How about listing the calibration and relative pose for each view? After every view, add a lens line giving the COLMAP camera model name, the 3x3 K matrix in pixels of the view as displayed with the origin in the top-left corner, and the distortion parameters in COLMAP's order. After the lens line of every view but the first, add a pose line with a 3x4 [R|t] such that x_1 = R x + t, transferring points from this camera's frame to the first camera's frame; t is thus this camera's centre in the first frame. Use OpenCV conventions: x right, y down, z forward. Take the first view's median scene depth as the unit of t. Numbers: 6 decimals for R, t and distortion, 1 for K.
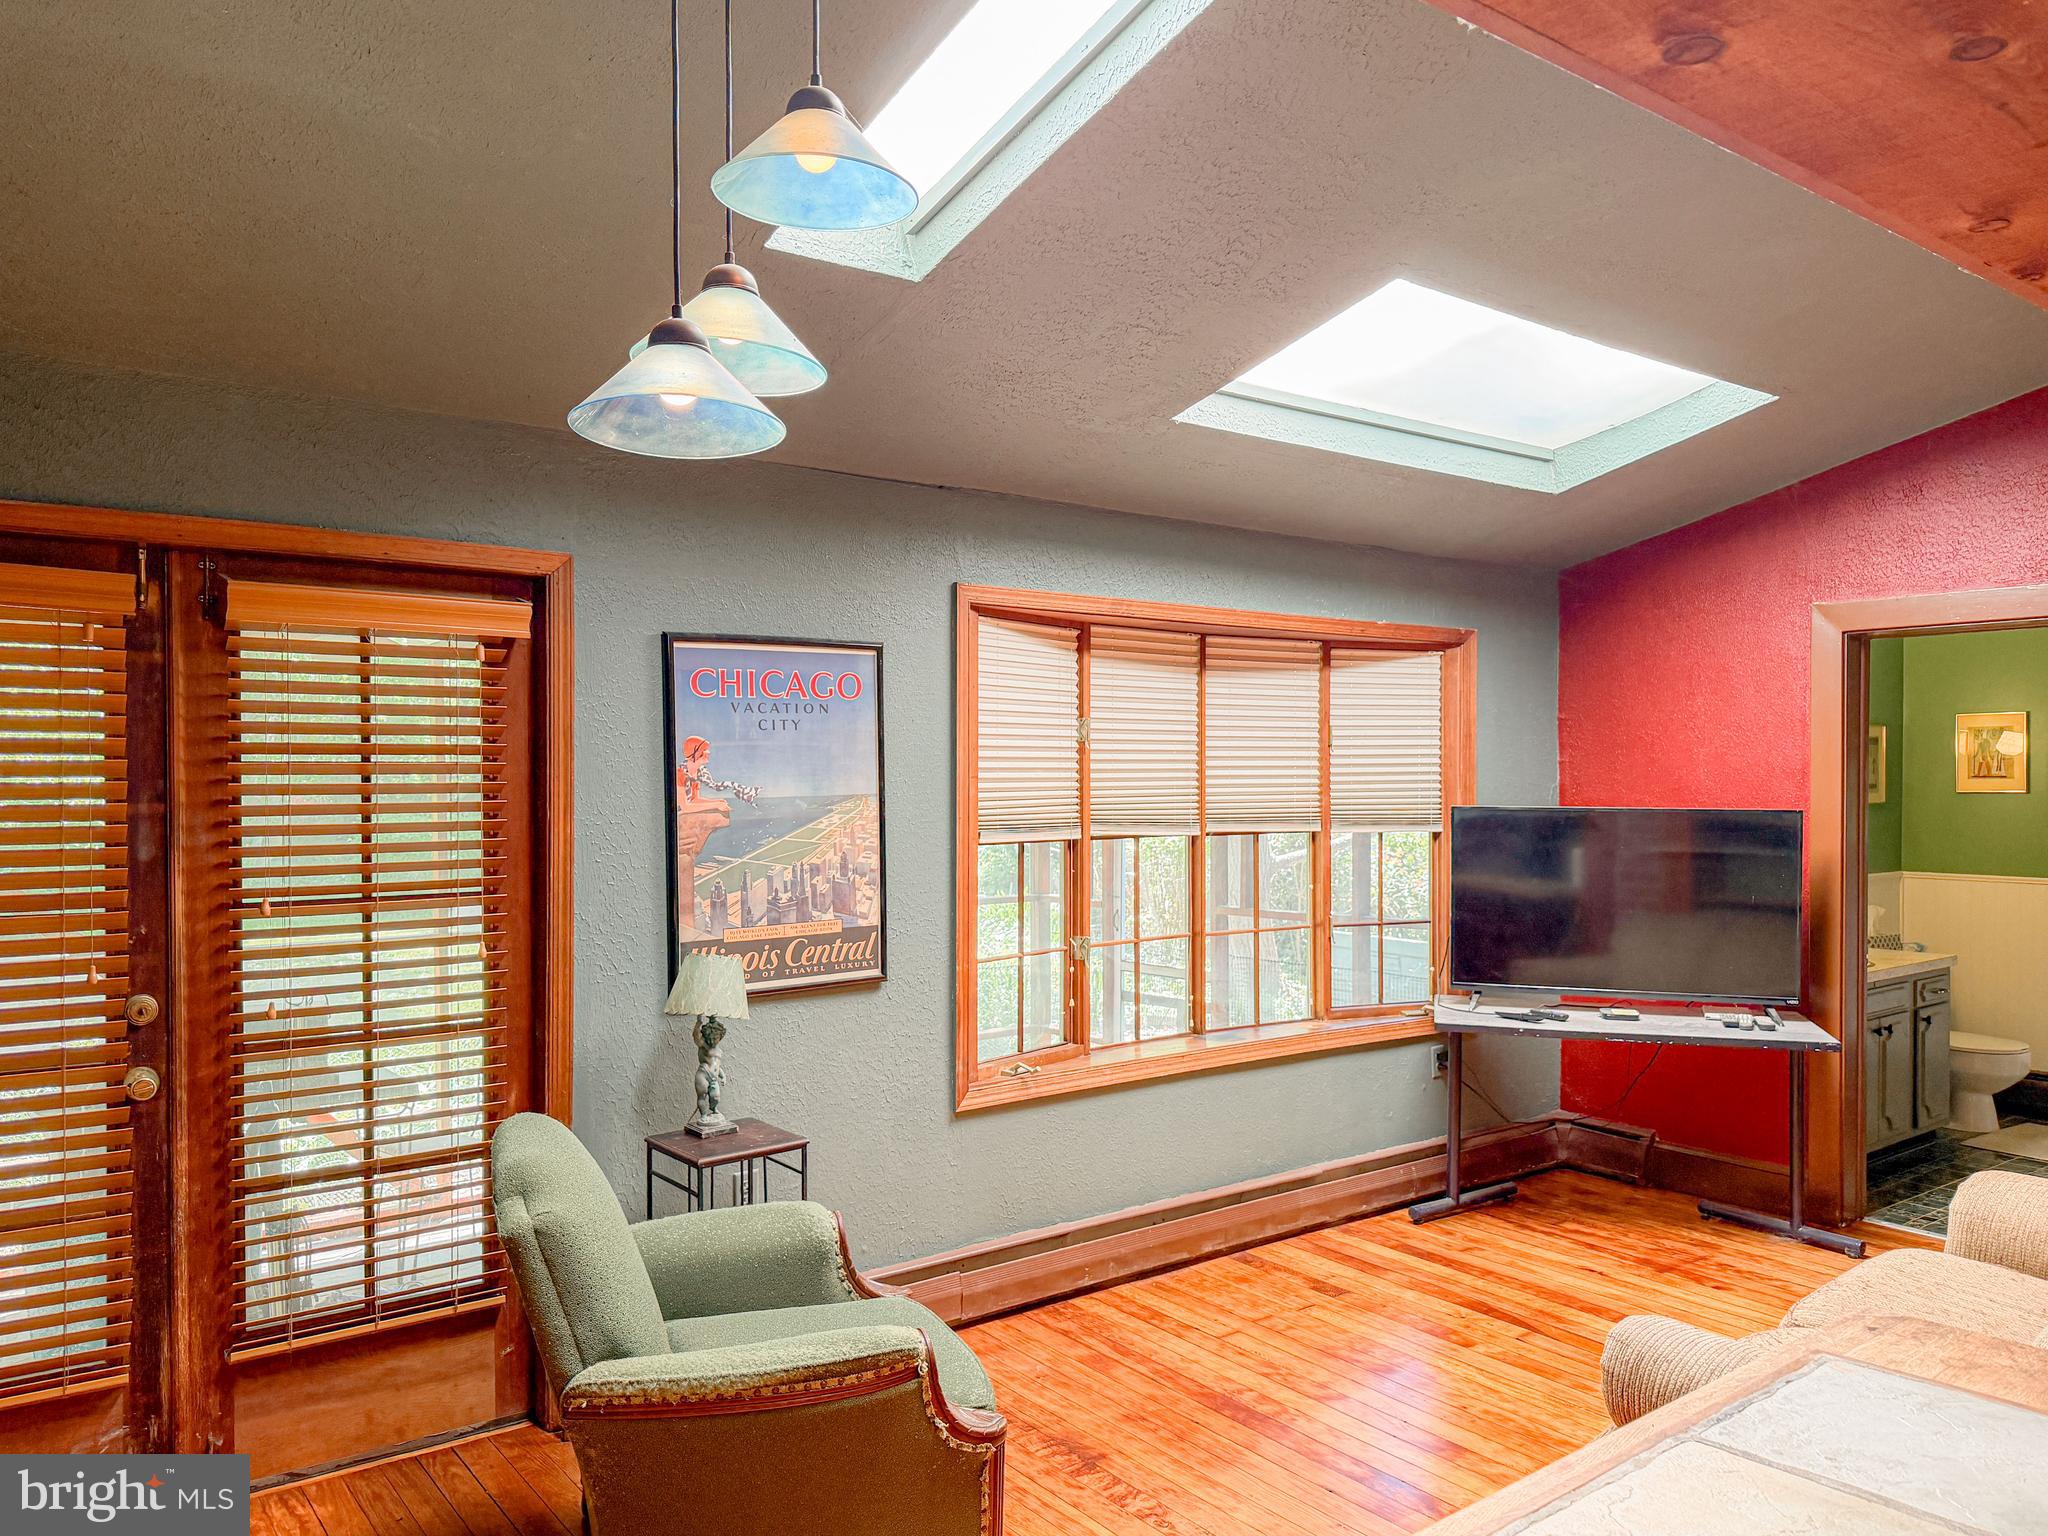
lens RADIAL K [[1472.4, 0, 1026.0], [0, 1472.4, 779.5], [0, 0, 1]] dist [0.056426, -0.070025]
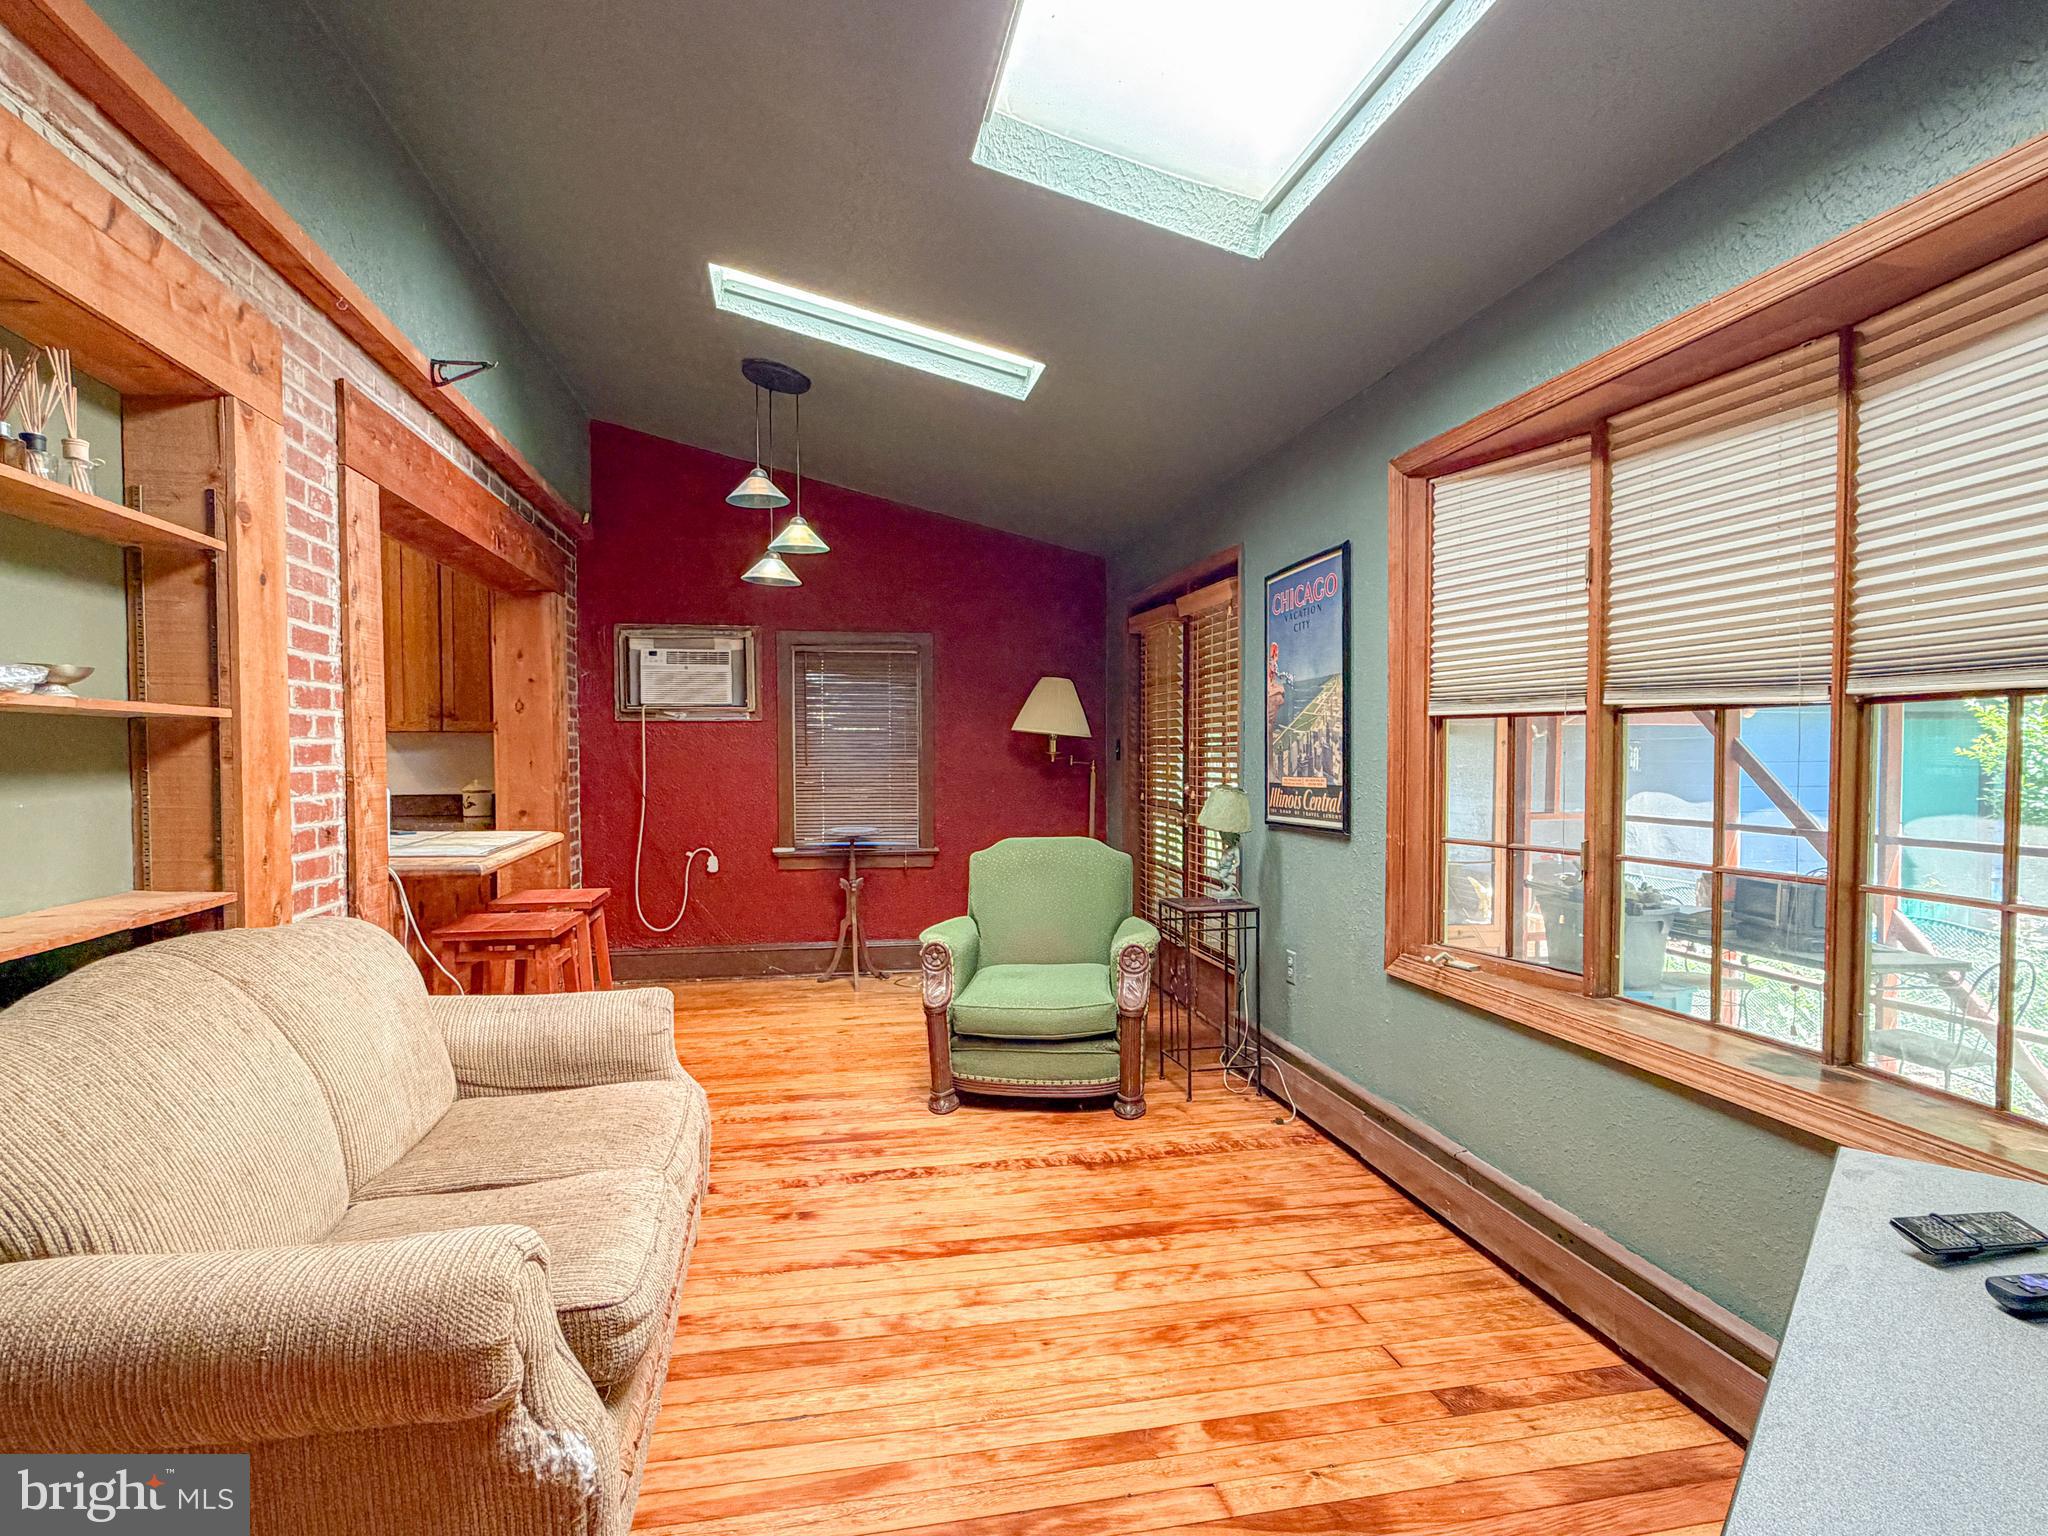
lens RADIAL K [[1058.6, 0, 1011.9], [0, 1058.6, 791.6], [0, 0, 1]] dist [-0.006075, -0.000275]
pose [[-0.447956, 0.032377, -0.893469, 0.867624], [-0.003445, 0.999274, 0.037938, 0.082555], [0.894049, 0.020073, -0.447520, 1.288643]]
